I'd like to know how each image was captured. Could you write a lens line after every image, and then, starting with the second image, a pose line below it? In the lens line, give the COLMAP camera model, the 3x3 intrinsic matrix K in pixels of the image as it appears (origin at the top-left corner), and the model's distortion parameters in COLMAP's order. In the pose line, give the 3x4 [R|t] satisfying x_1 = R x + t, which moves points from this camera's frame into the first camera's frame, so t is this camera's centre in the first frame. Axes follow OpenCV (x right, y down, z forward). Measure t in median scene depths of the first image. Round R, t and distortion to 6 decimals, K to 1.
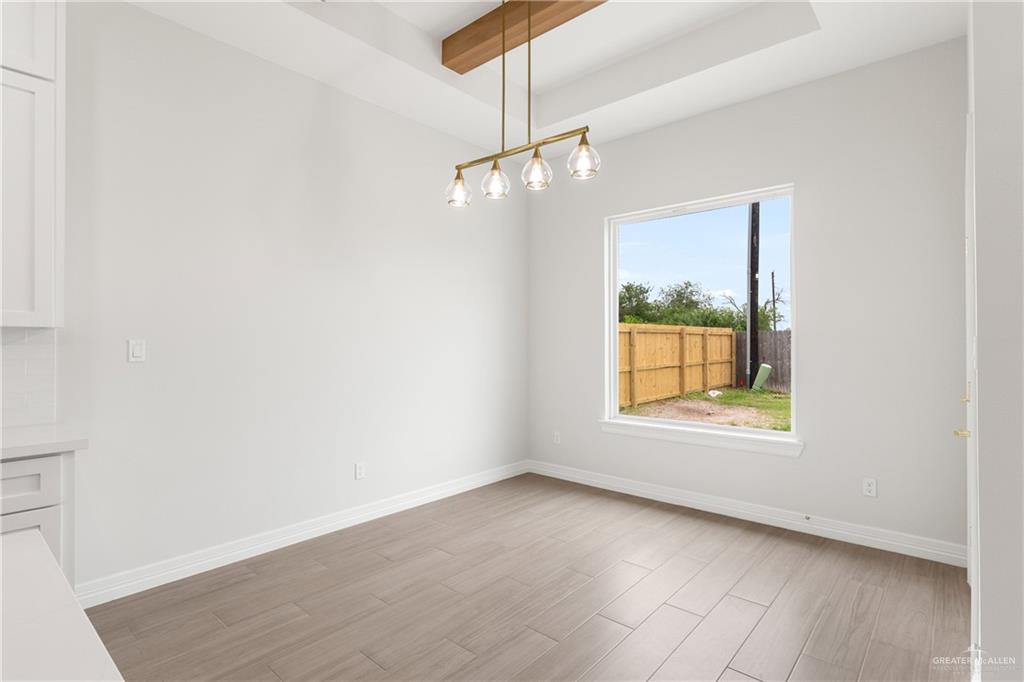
lens RADIAL K [[501.9, 0, 512.0], [0, 501.9, 341.0], [0, 0, 1]] dist [0.001328, 0.000261]
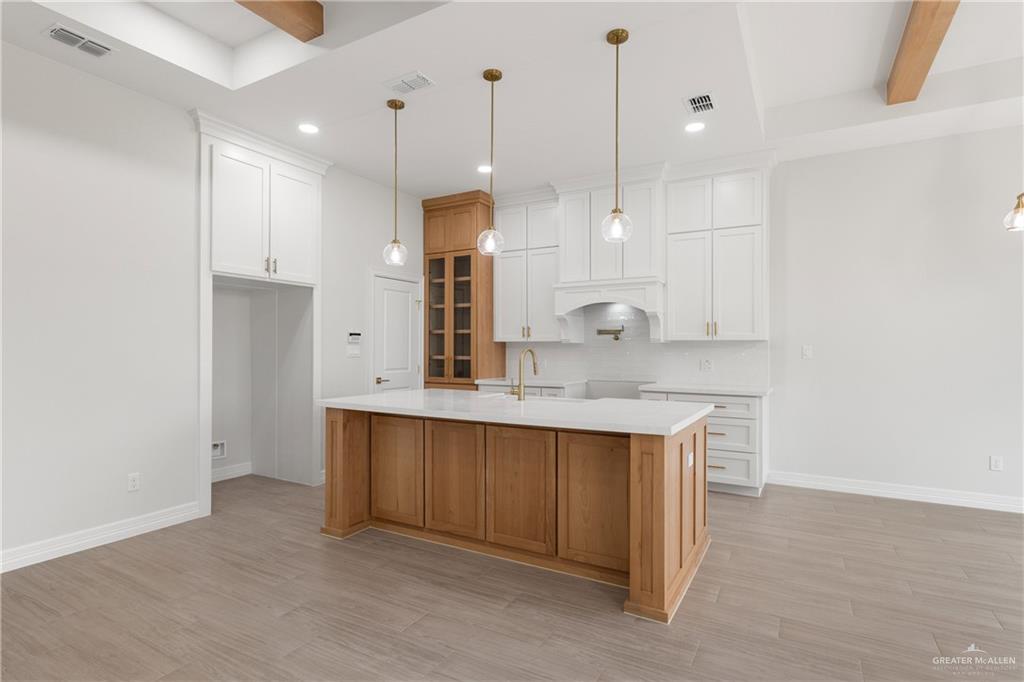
lens RADIAL K [[518.3, 0, 512.0], [0, 518.3, 341.0], [0, 0, 1]] dist [-0.000703, 0.000072]
pose [[0.199179, -0.008453, -0.979927, 0.832585], [-0.000673, 0.999961, -0.008762, -0.003772], [0.979963, 0.002405, 0.199166, -0.385183]]
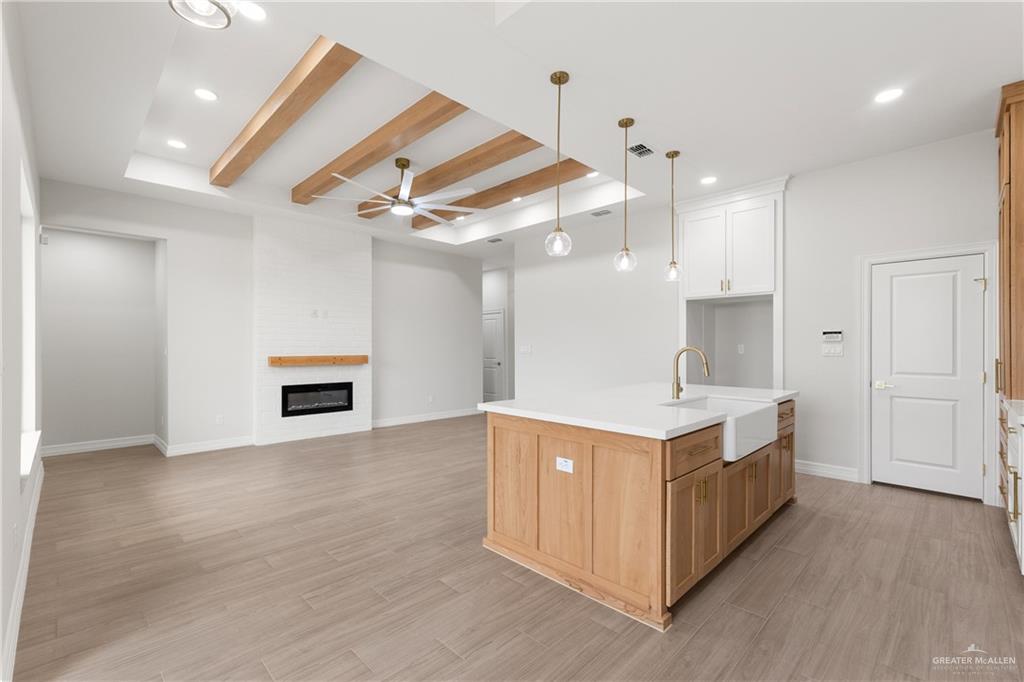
lens RADIAL K [[452.0, 0, 512.0], [0, 452.0, 341.0], [0, 0, 1]] dist [0.000611, 0.000003]
pose [[-0.997663, 0.004550, 0.068171, -0.164934], [0.003652, 0.999905, -0.013294, 0.001731], [-0.068225, -0.013014, -0.997585, 1.179126]]
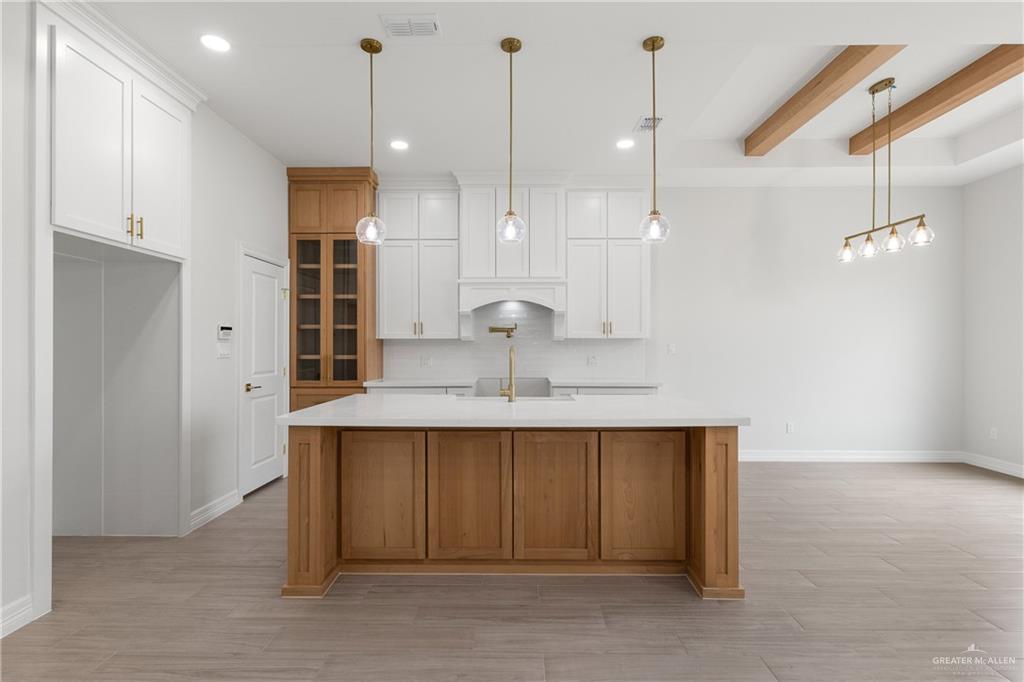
lens RADIAL K [[501.9, 0, 512.0], [0, 501.9, 341.0], [0, 0, 1]] dist [0.001328, 0.000261]
pose [[0.650171, -0.002628, -0.759784, 0.431404], [-0.000750, 0.999991, -0.004101, -0.004083], [0.759788, 0.003236, 0.650163, -0.901143]]
